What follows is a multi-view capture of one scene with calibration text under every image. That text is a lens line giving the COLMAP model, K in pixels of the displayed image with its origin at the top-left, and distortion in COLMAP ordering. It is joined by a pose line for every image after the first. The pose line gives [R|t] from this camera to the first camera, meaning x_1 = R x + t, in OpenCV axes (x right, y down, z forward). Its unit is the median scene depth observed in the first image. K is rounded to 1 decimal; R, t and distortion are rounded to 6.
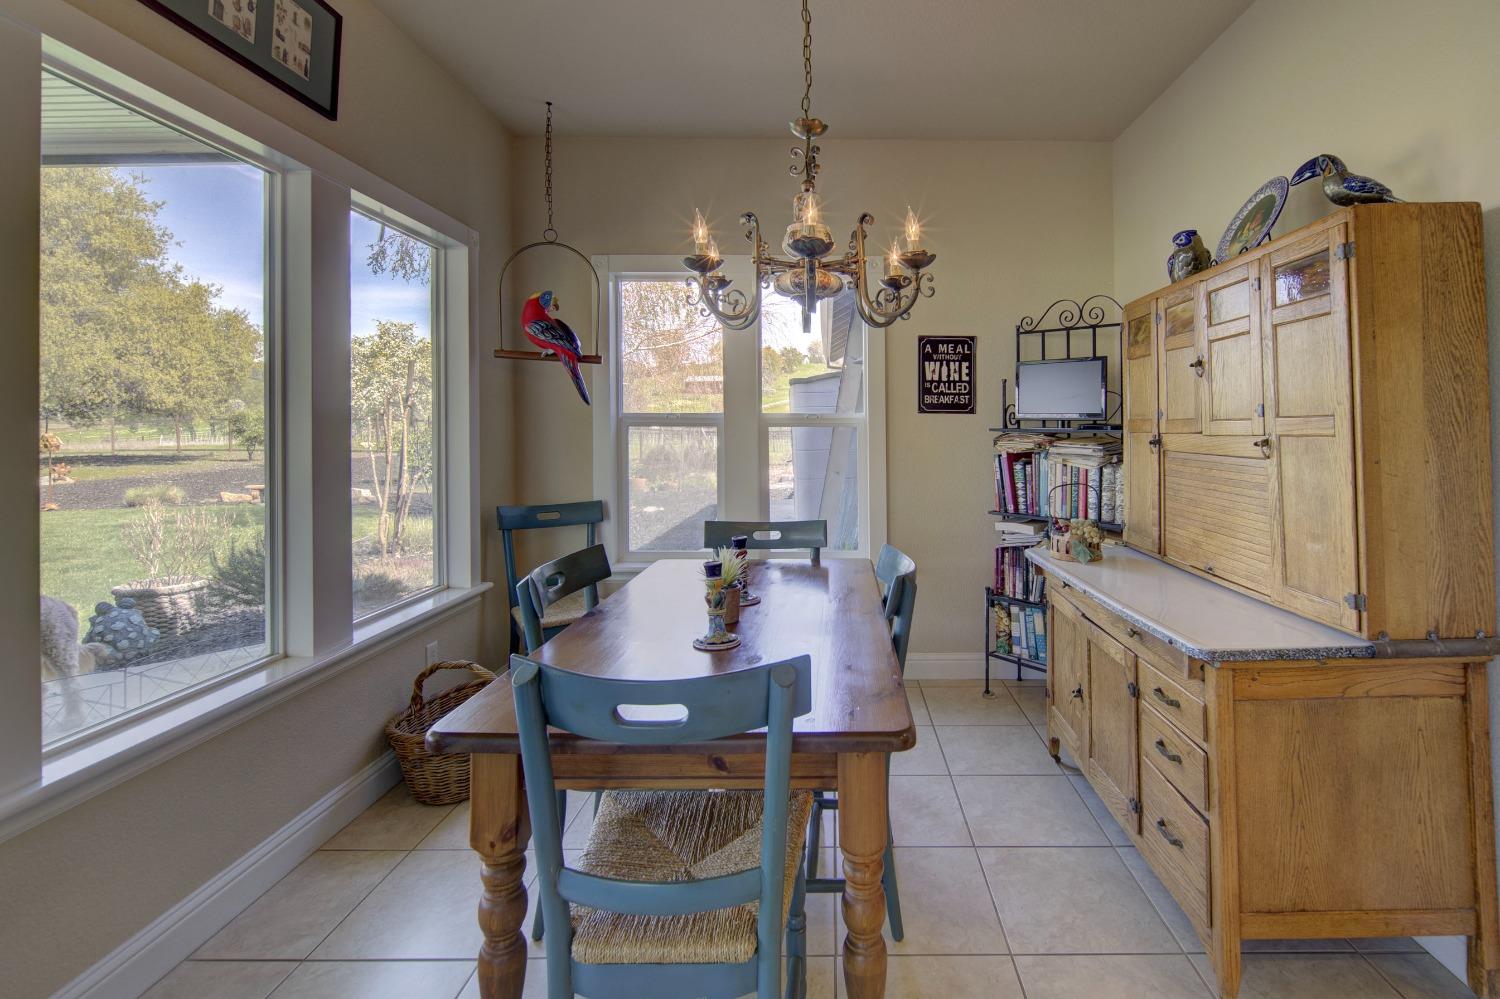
lens RADIAL K [[676.8, 0, 834.2], [0, 676.8, 429.5], [0, 0, 1]] dist [-0.003063, -0.000712]
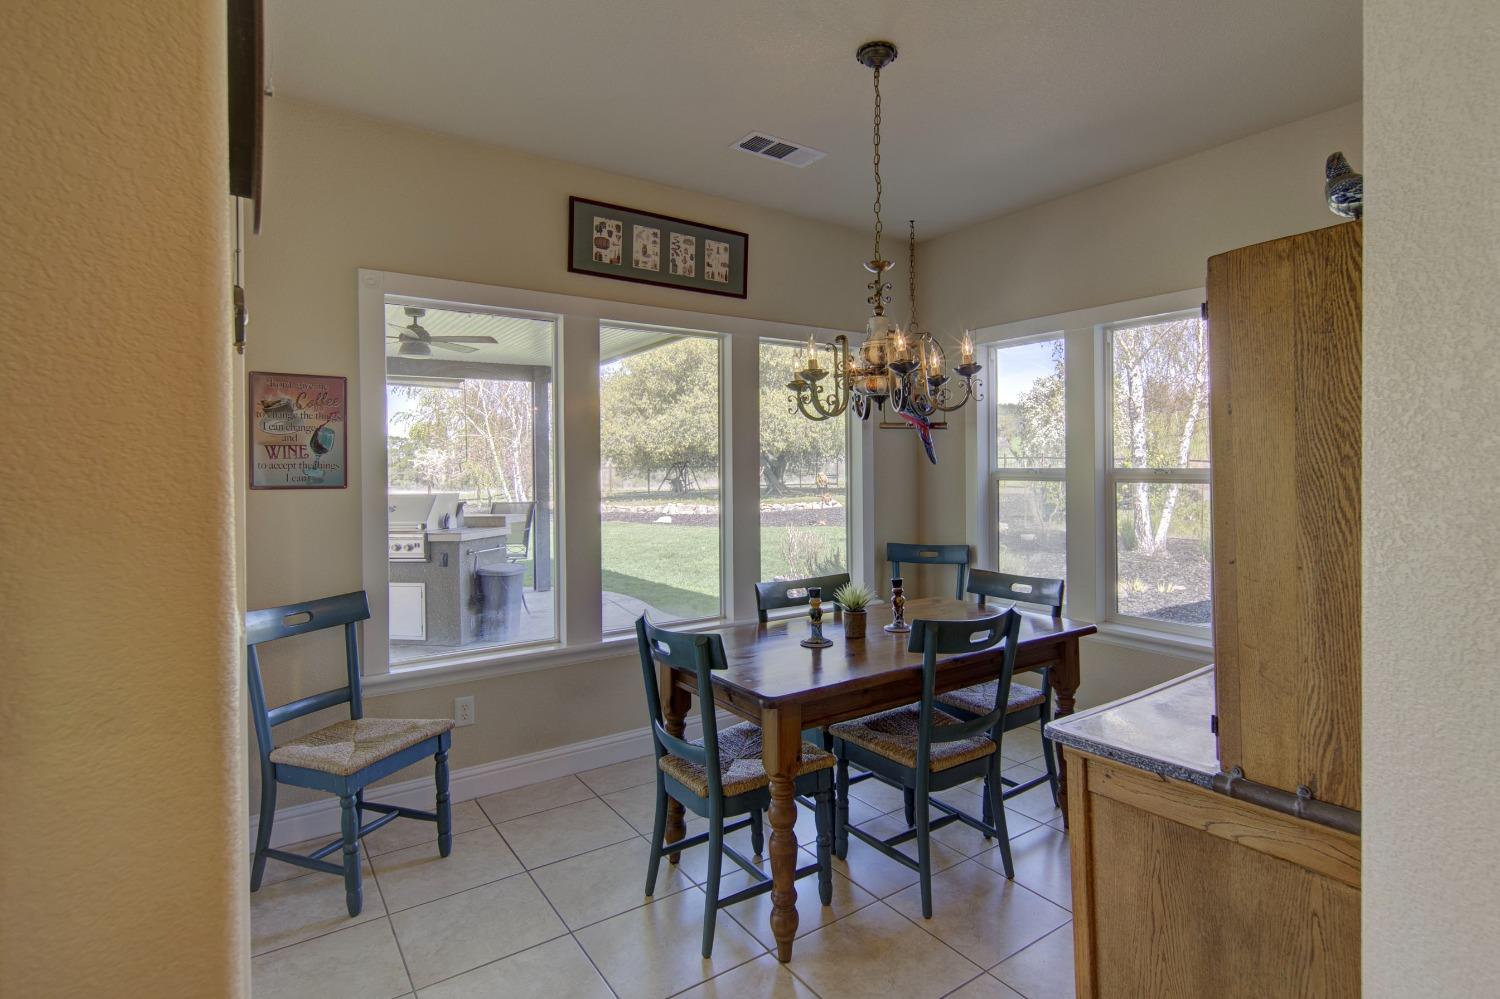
lens RADIAL K [[764.1, 0, 809.1], [0, 764.1, 476.2], [0, 0, 1]] dist [0.000492, -0.000071]
pose [[0.592309, 0.007215, -0.805679, 1.231470], [0.006351, 0.999887, 0.013623, -0.072707], [0.805686, -0.013186, 0.592196, 0.021977]]
